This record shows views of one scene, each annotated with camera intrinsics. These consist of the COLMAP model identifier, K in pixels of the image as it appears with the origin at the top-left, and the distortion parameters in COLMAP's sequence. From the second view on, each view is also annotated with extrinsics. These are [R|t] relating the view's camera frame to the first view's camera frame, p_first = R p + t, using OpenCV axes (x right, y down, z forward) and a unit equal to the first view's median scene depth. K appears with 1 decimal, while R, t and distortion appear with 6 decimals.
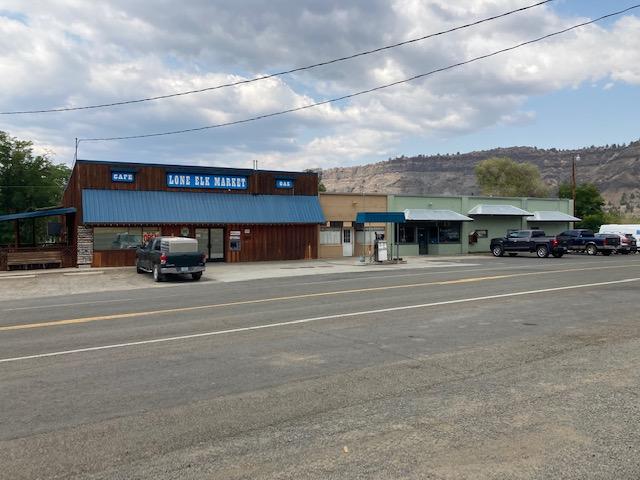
lens RADIAL K [[523.4, 0, 319.6], [0, 523.4, 242.4], [0, 0, 1]] dist [0.010222, -0.008290]
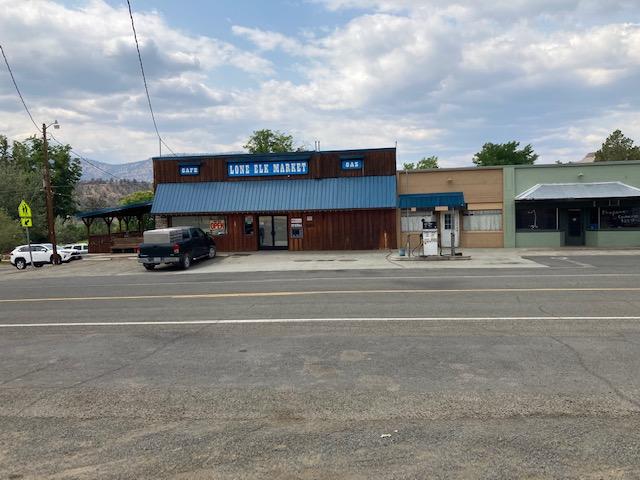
lens RADIAL K [[523.4, 0, 319.7], [0, 523.4, 223.6], [0, 0, 1]] dist [0.010222, -0.008290]
pose [[0.791155, 0.001467, -0.611614, 0.458941], [0.005408, 0.999941, 0.009394, -0.020460], [0.611592, -0.010740, 0.791101, 0.267853]]
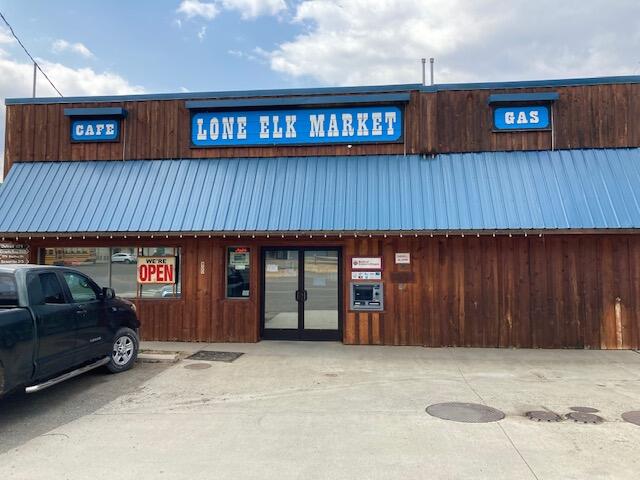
lens RADIAL K [[523.4, 0, 317.7], [0, 523.4, 235.7], [0, 0, 1]] dist [0.010222, -0.008290]
pose [[0.808868, -0.033354, -0.587043, 0.023691], [-0.023341, 0.995781, -0.088738, -0.003203], [0.587527, 0.085480, 0.804677, 0.688392]]
